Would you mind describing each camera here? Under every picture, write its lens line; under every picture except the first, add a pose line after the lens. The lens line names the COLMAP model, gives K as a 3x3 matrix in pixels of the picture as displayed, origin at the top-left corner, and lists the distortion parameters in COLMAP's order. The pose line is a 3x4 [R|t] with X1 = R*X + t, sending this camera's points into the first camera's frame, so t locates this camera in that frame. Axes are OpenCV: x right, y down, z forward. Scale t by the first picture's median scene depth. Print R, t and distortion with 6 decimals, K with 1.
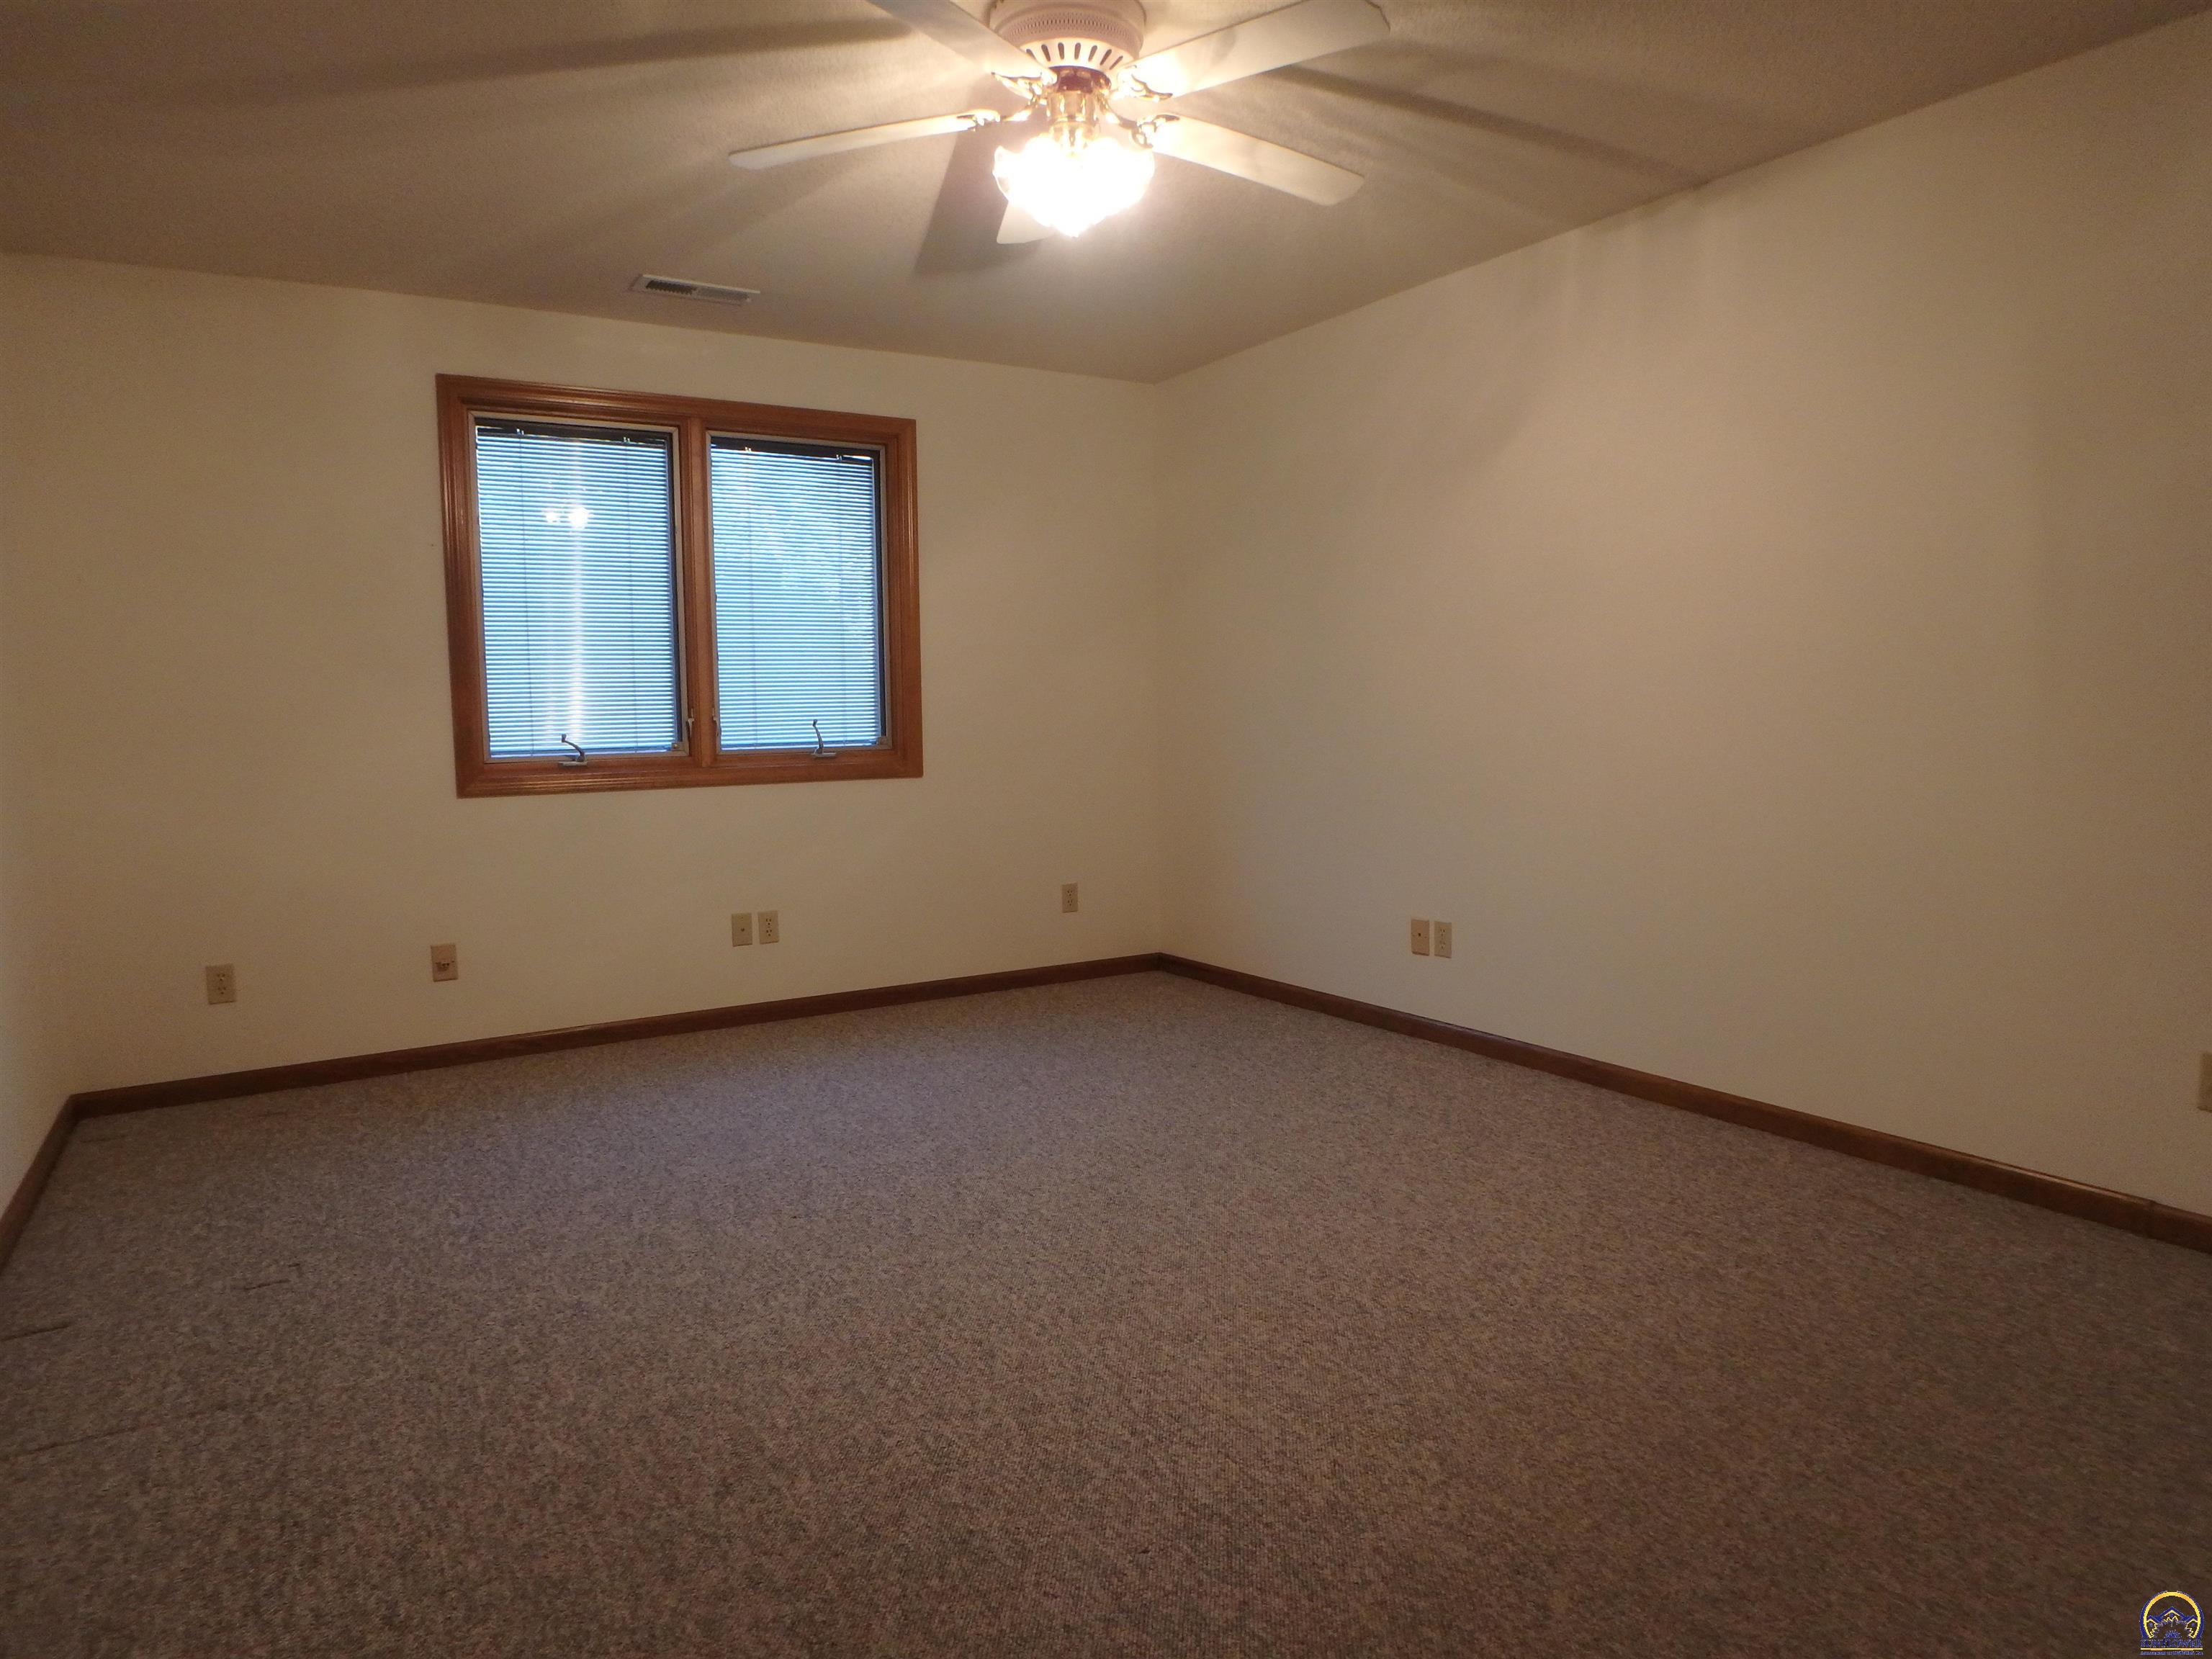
lens RADIAL K [[1363.0, 0, 1091.1], [0, 1363.0, 824.0], [0, 0, 1]] dist [-0.054005, 0.008096]
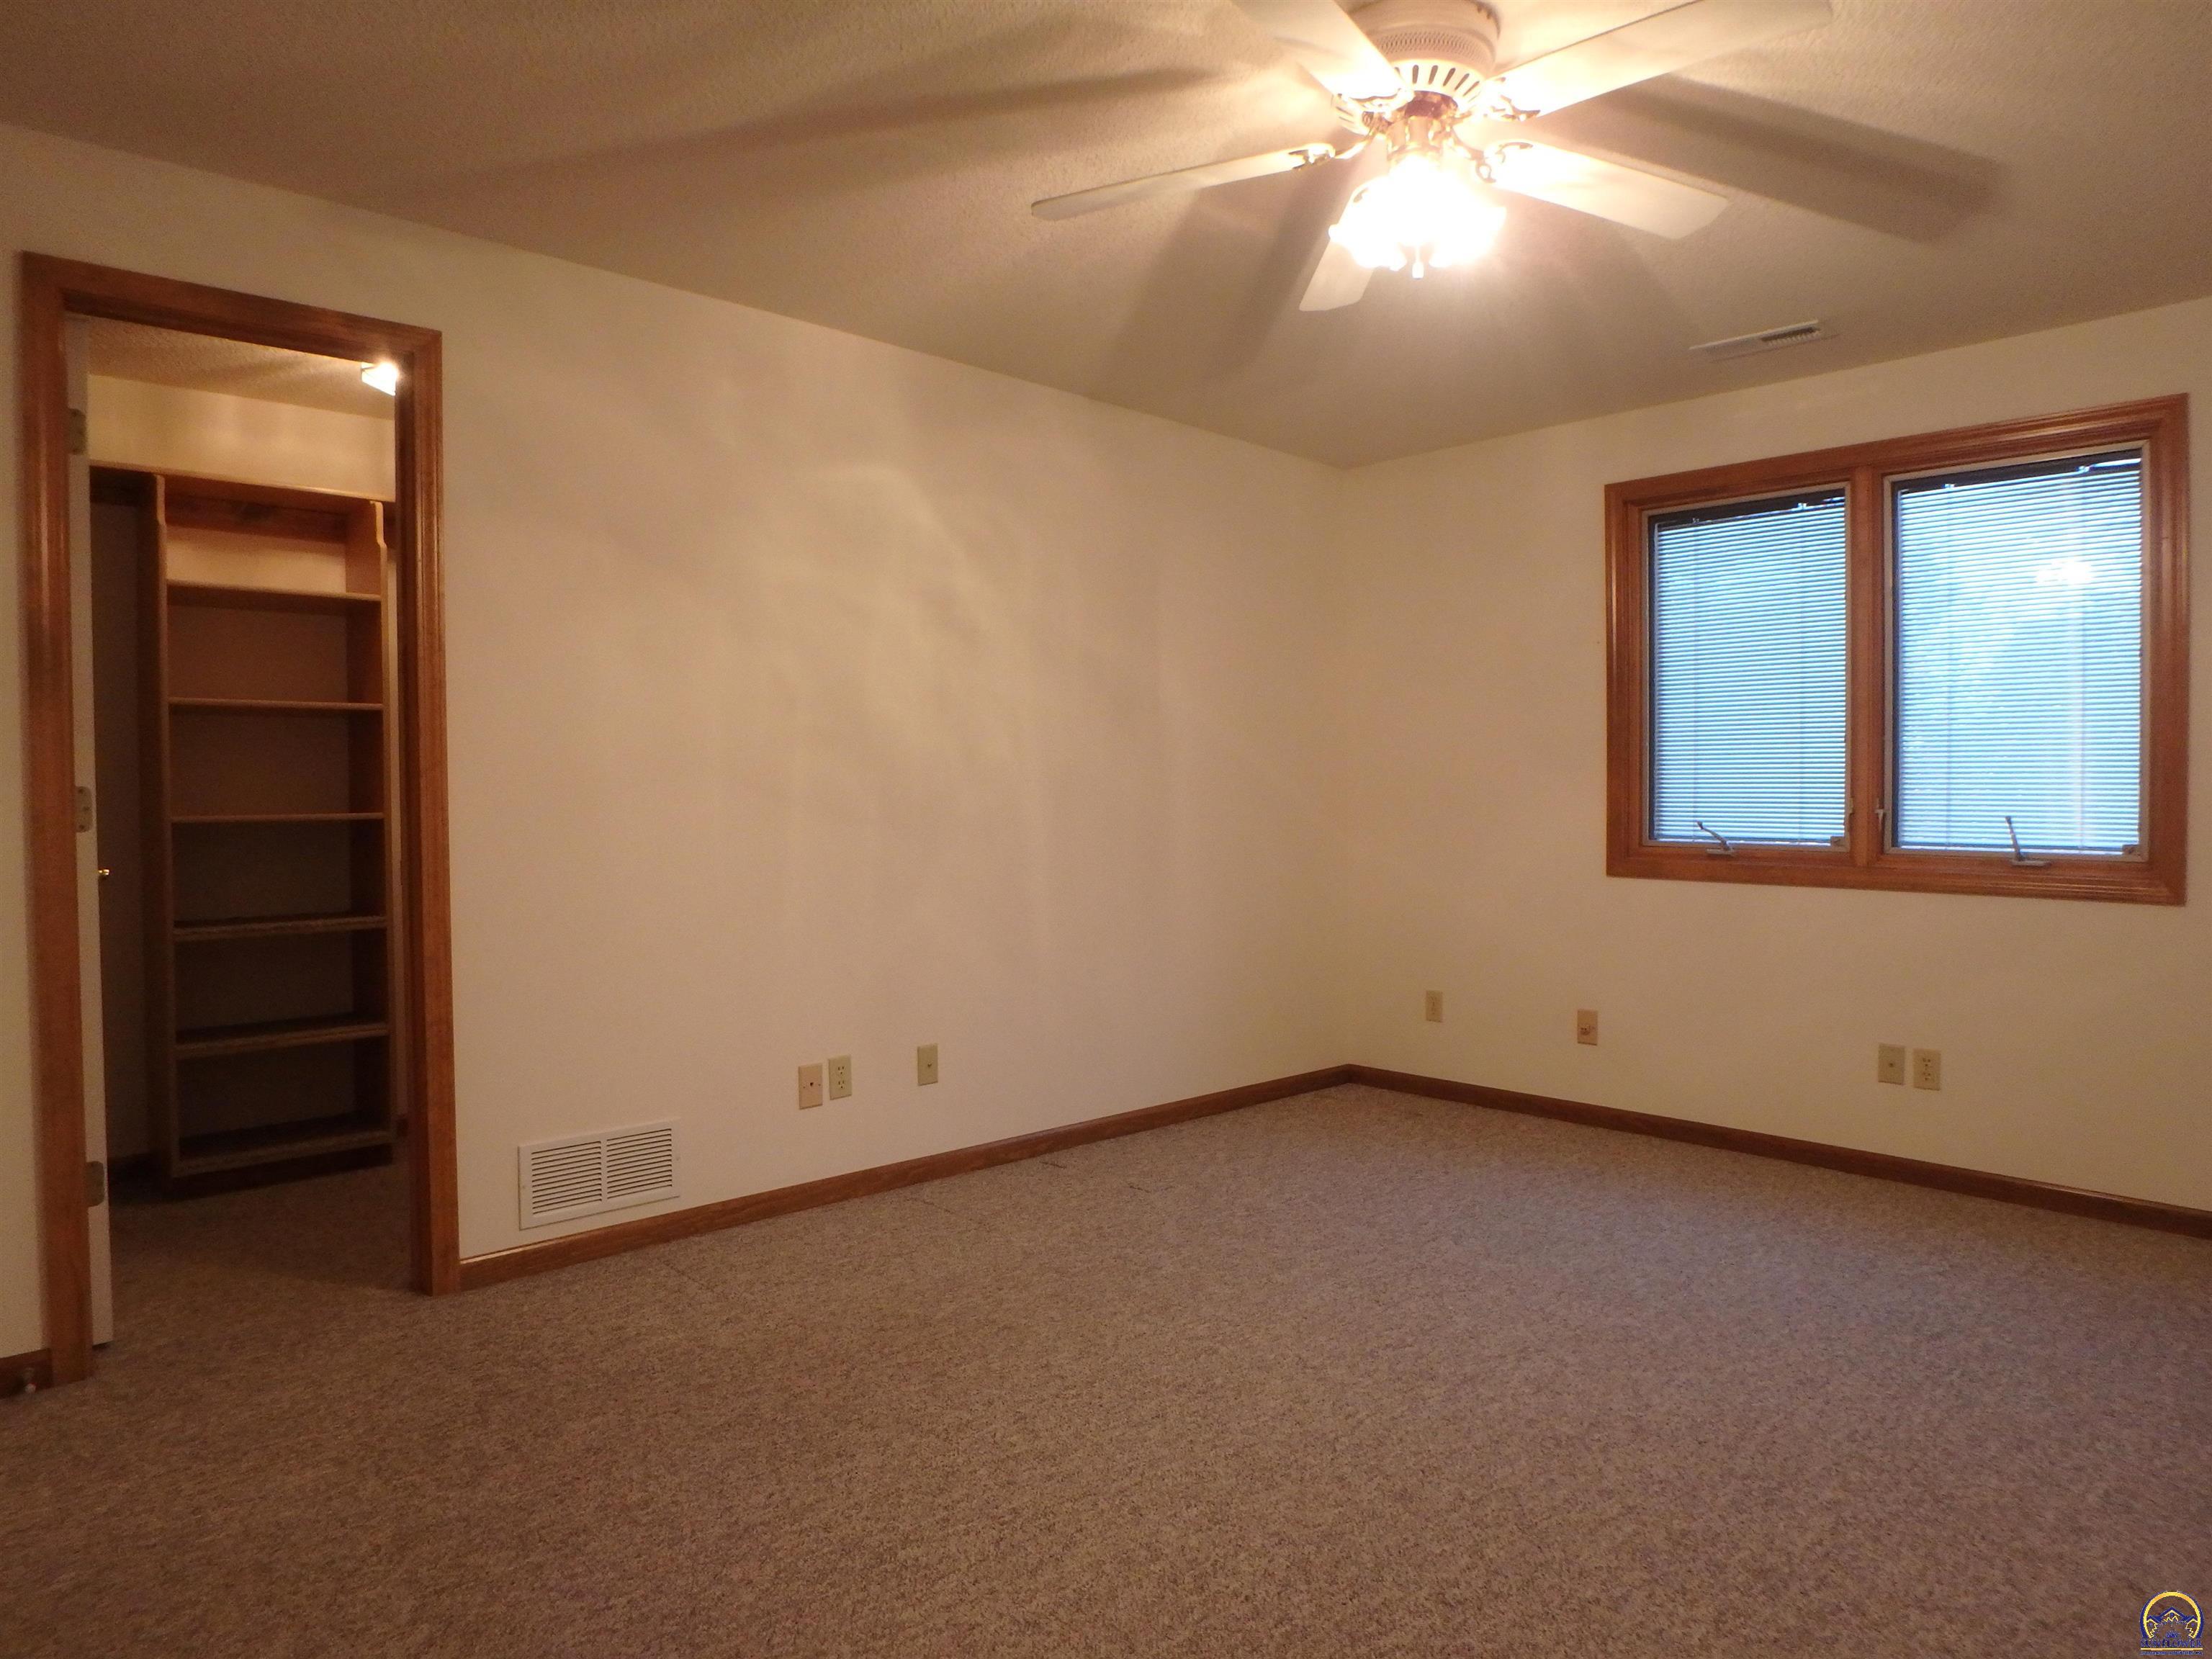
lens RADIAL K [[1363.0, 0, 1100.2], [0, 1363.0, 818.9], [0, 0, 1]] dist [-0.054005, 0.008096]
pose [[0.205224, 0.037101, -0.978012, 0.467792], [-0.094409, 0.995372, 0.017949, -0.043547], [0.974151, 0.088649, 0.207777, 0.366864]]
